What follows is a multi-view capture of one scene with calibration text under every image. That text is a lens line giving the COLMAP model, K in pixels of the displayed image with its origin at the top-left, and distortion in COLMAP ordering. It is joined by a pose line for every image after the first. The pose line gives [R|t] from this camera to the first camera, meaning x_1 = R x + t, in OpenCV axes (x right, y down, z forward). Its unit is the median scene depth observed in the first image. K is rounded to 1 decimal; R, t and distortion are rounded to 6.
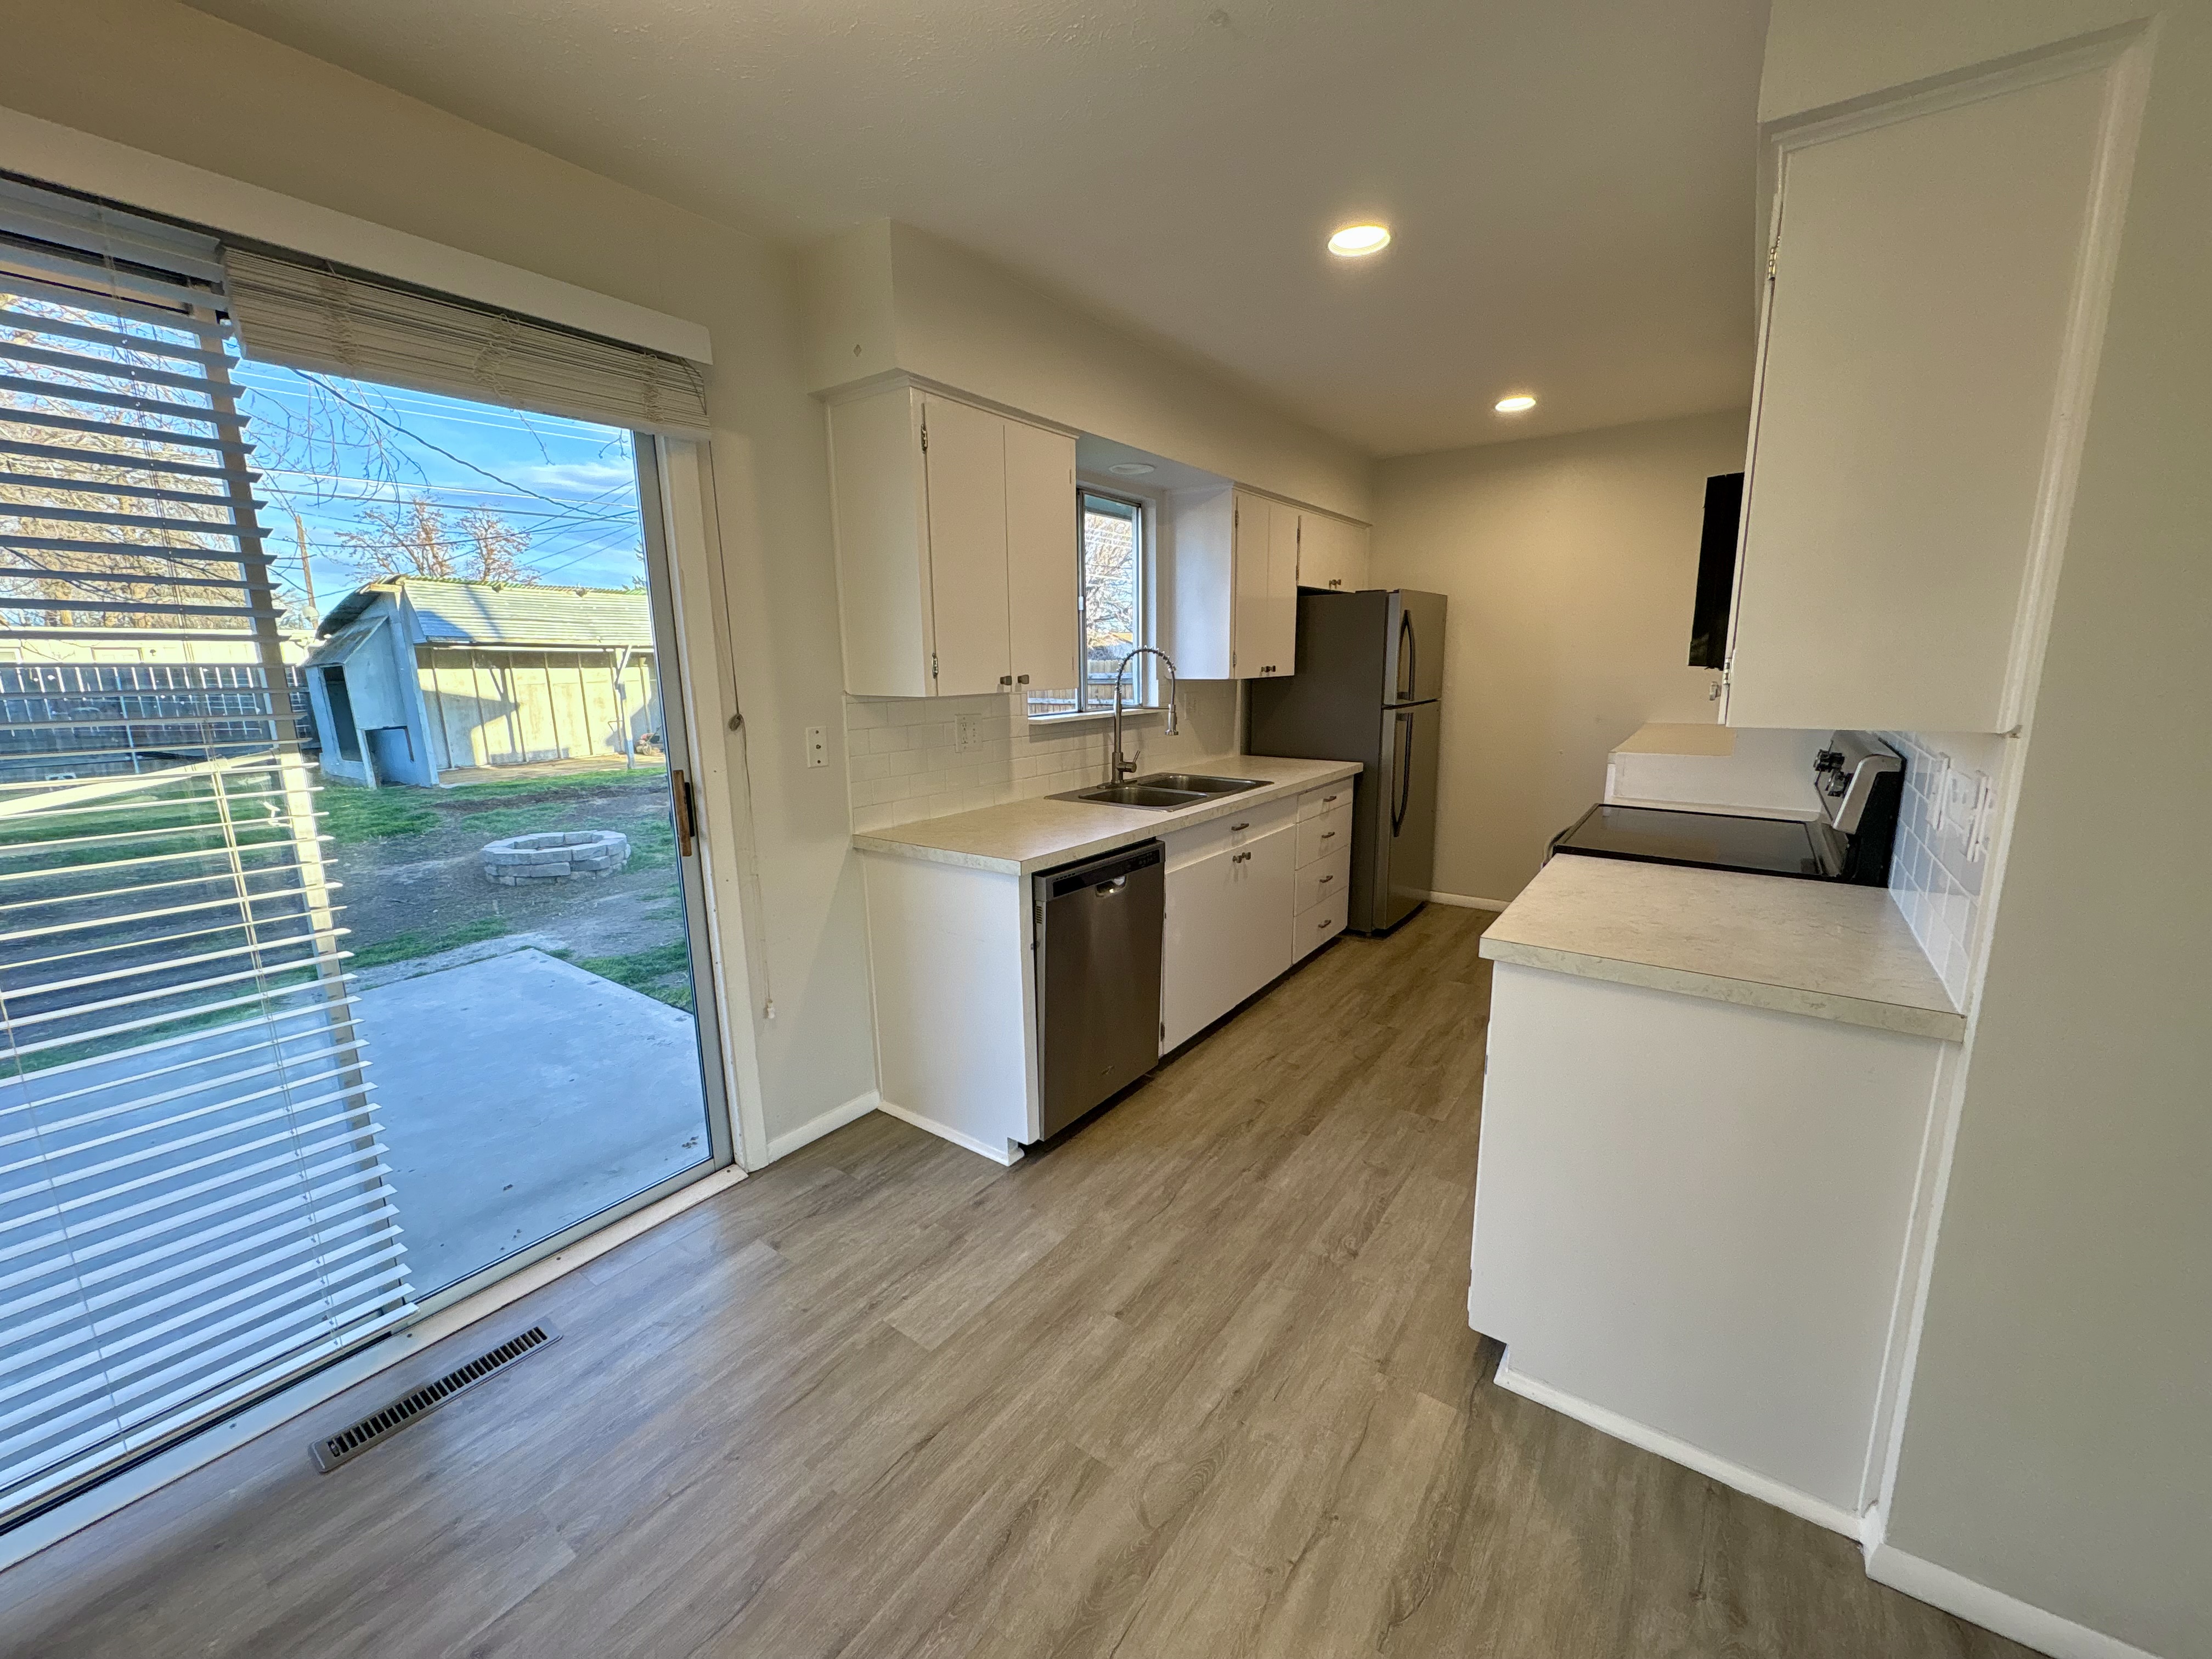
lens RADIAL K [[875.2, 0, 1106.0], [0, 875.2, 829.5], [0, 0, 1]] dist [-0.000608, 0.000023]
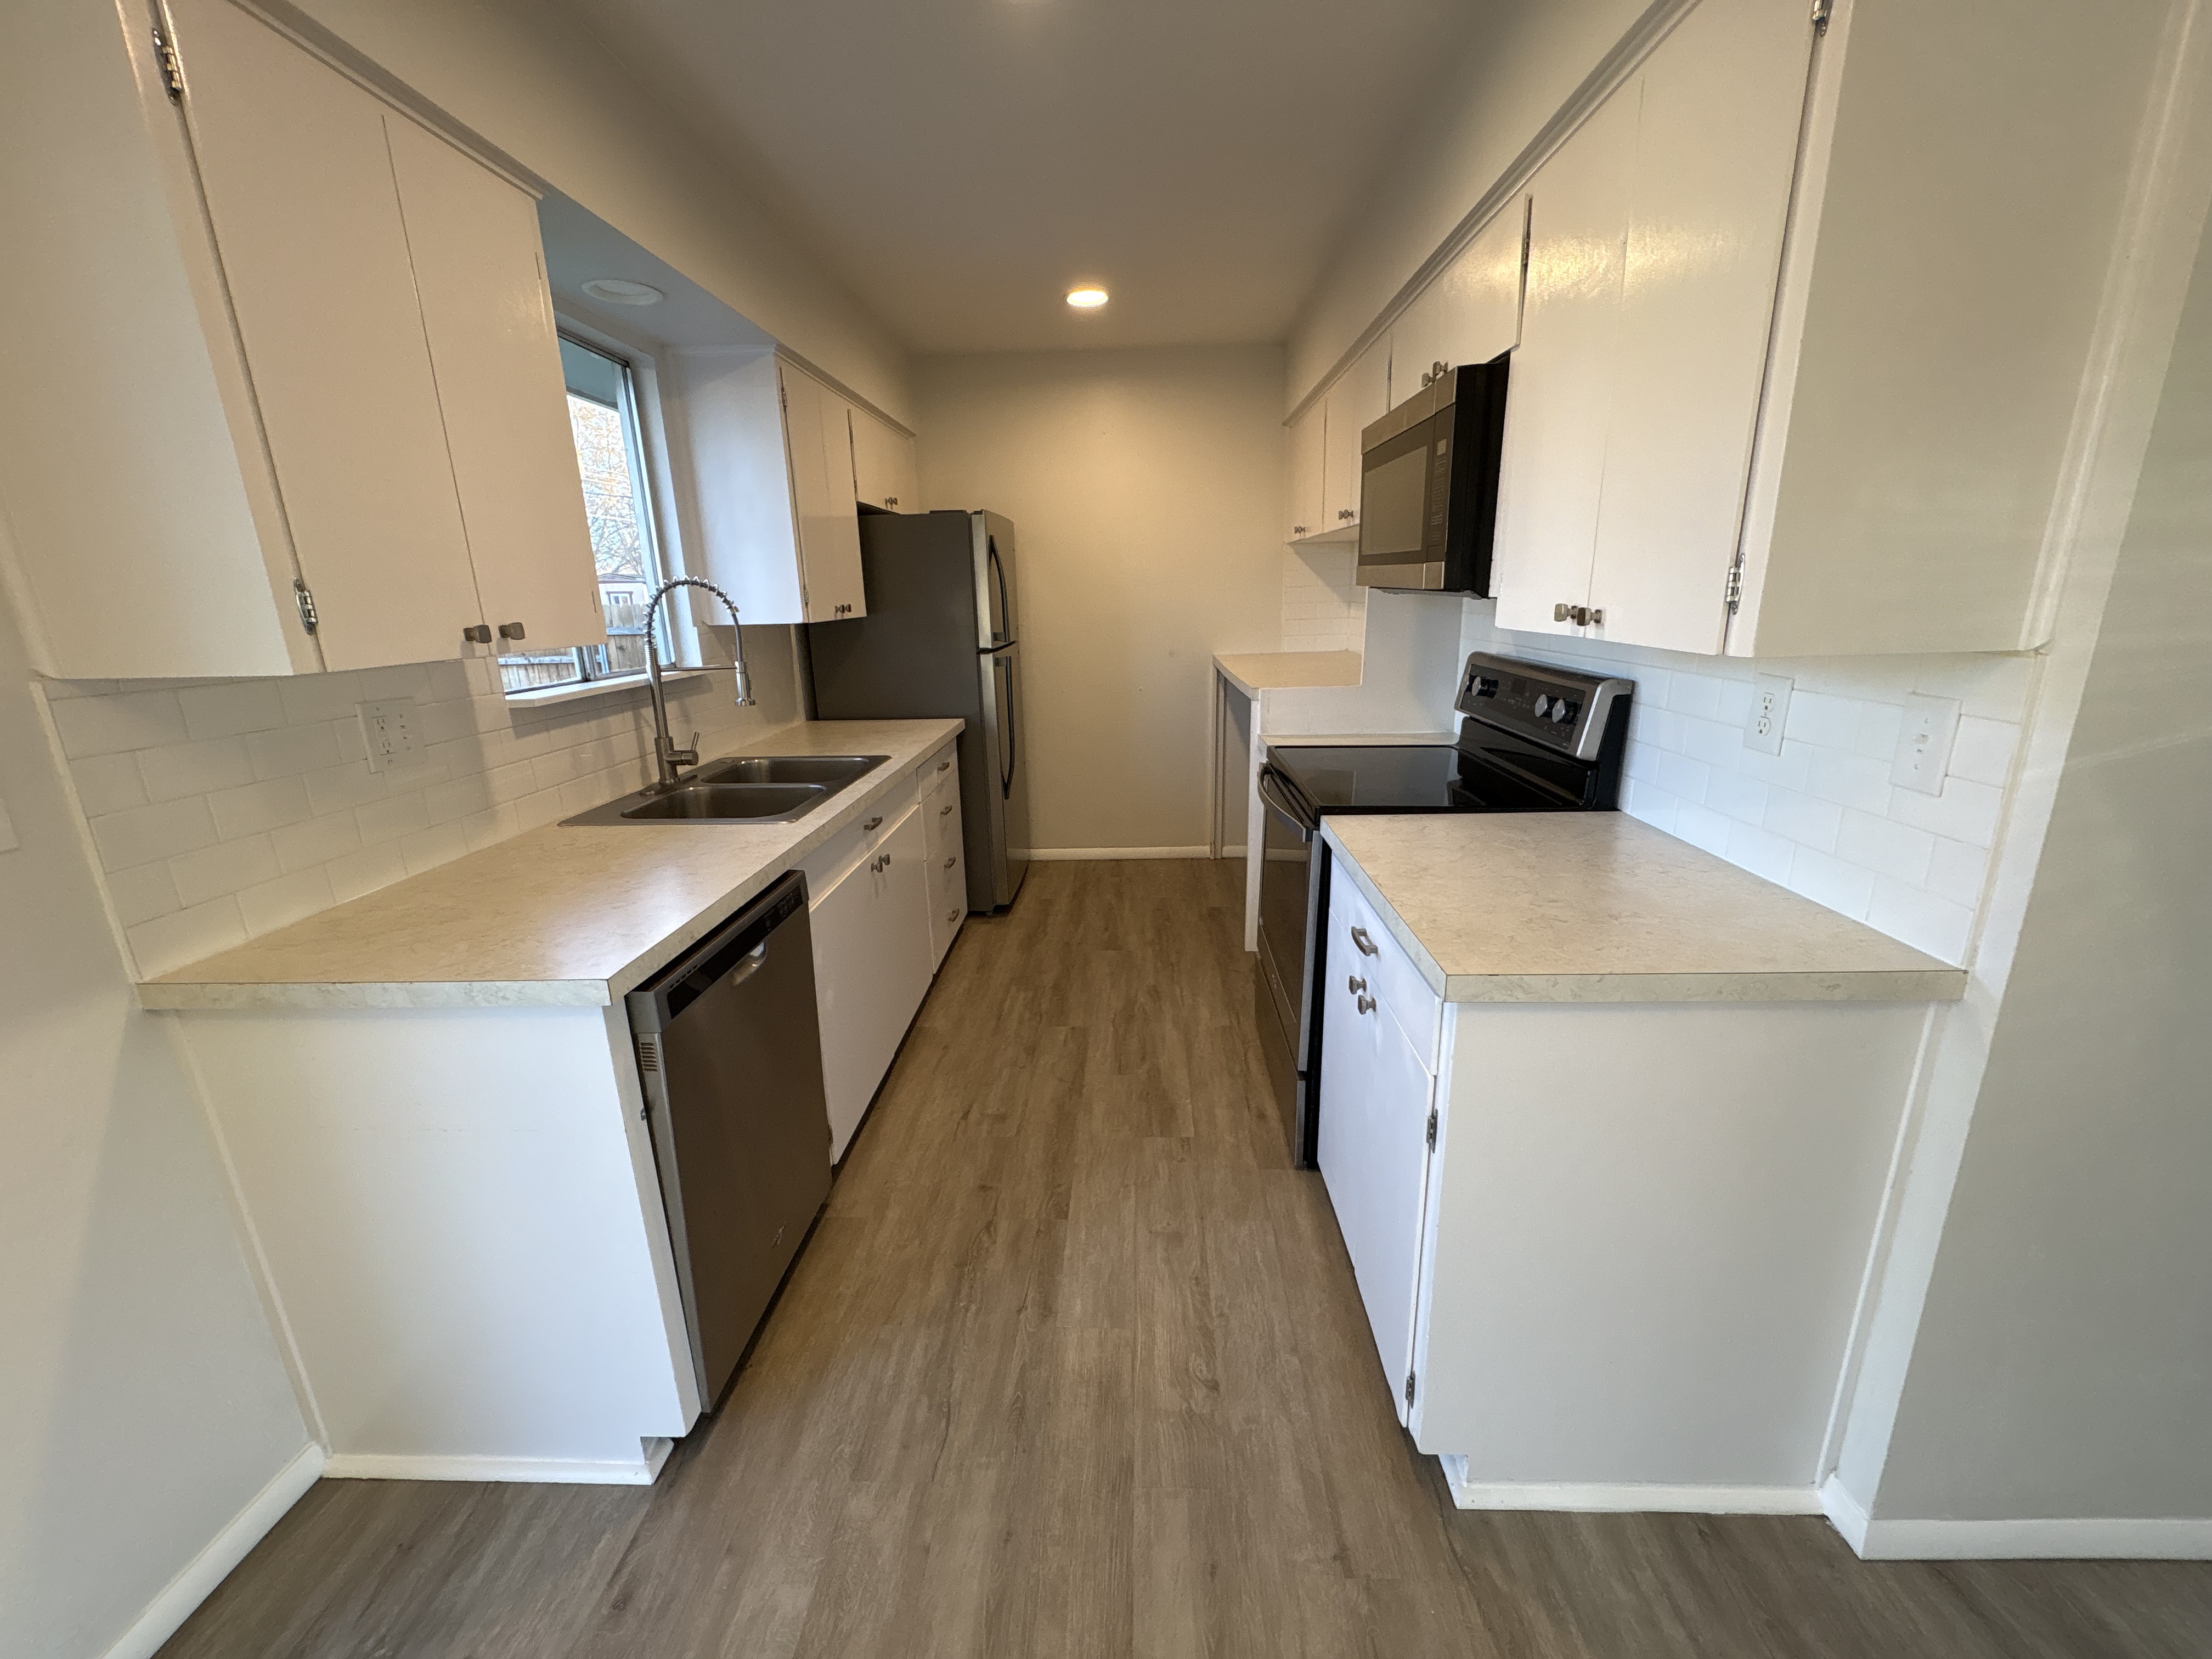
lens RADIAL K [[875.2, 0, 1106.0], [0, 875.2, 829.5], [0, 0, 1]] dist [-0.000608, 0.000023]
pose [[0.833195, -0.153785, 0.531165, -0.082253], [0.120867, 0.987972, 0.096446, -0.049053], [-0.539608, -0.016158, 0.841761, 0.289897]]
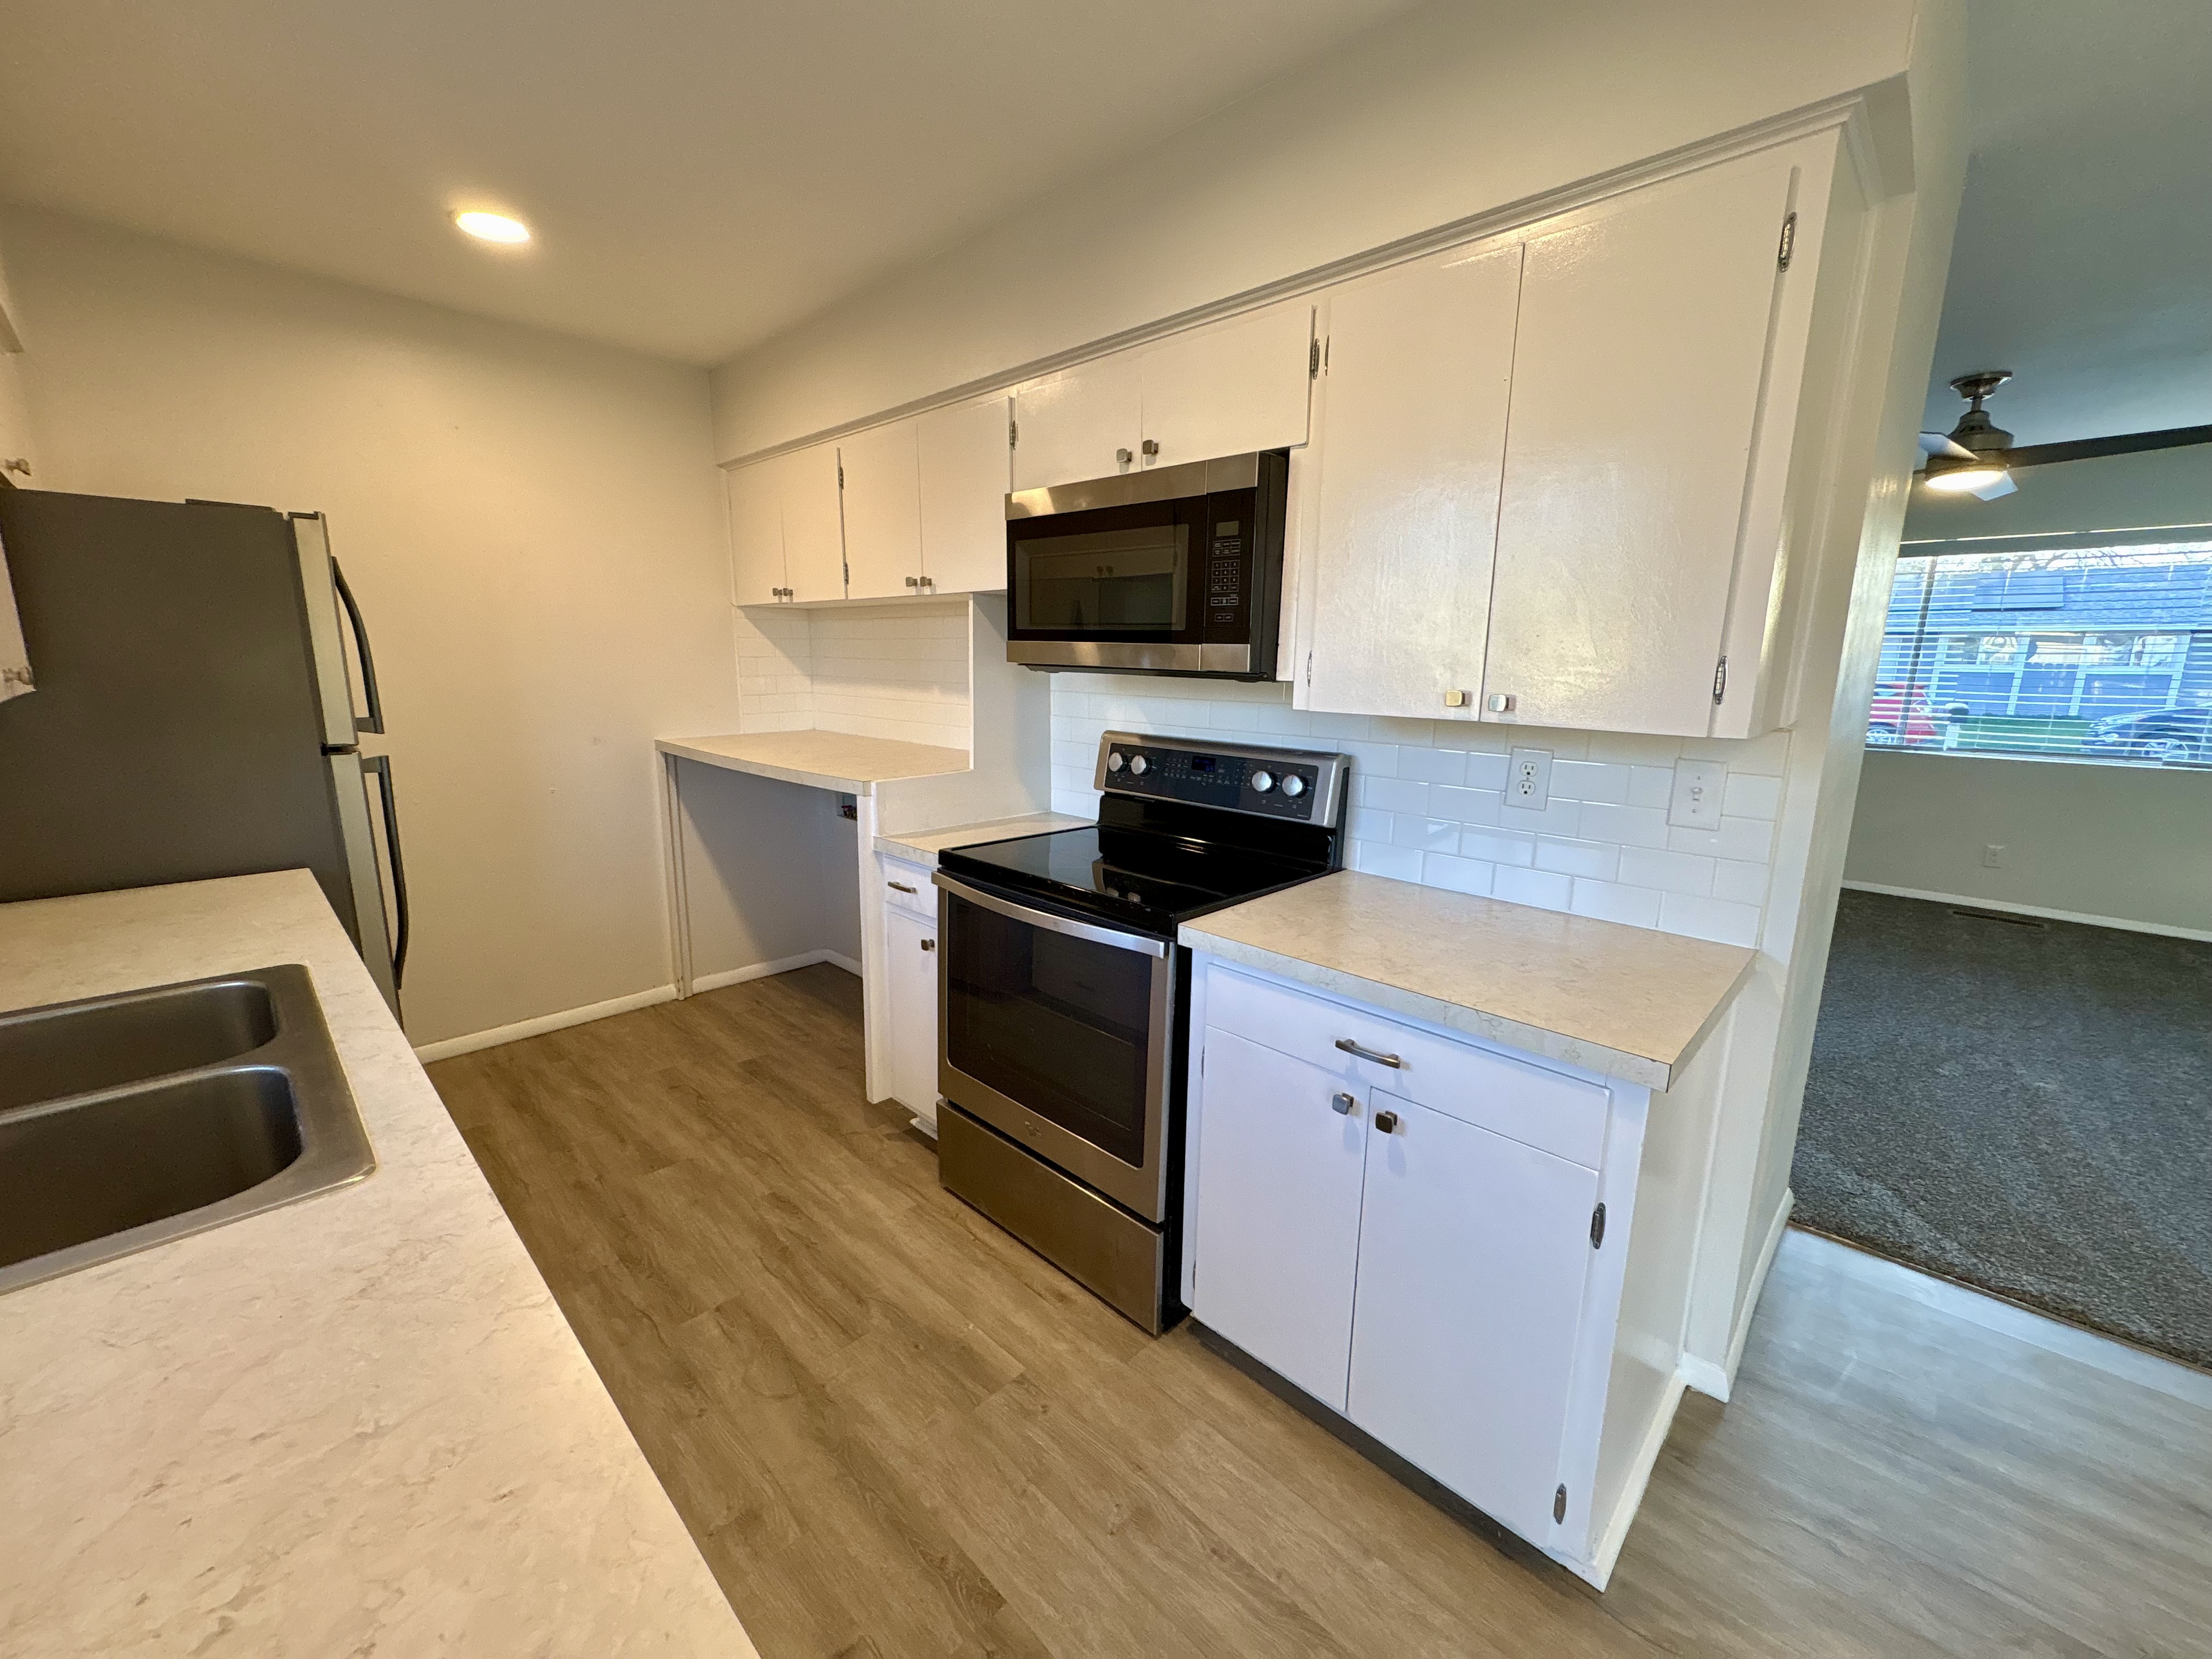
lens RADIAL K [[875.2, 0, 1106.0], [0, 875.2, 829.5], [0, 0, 1]] dist [-0.000608, 0.000023]
pose [[0.149474, -0.176517, 0.972882, -0.147182], [0.176941, 0.972828, 0.149322, -0.126109], [-0.972805, 0.149823, 0.176645, 0.669518]]
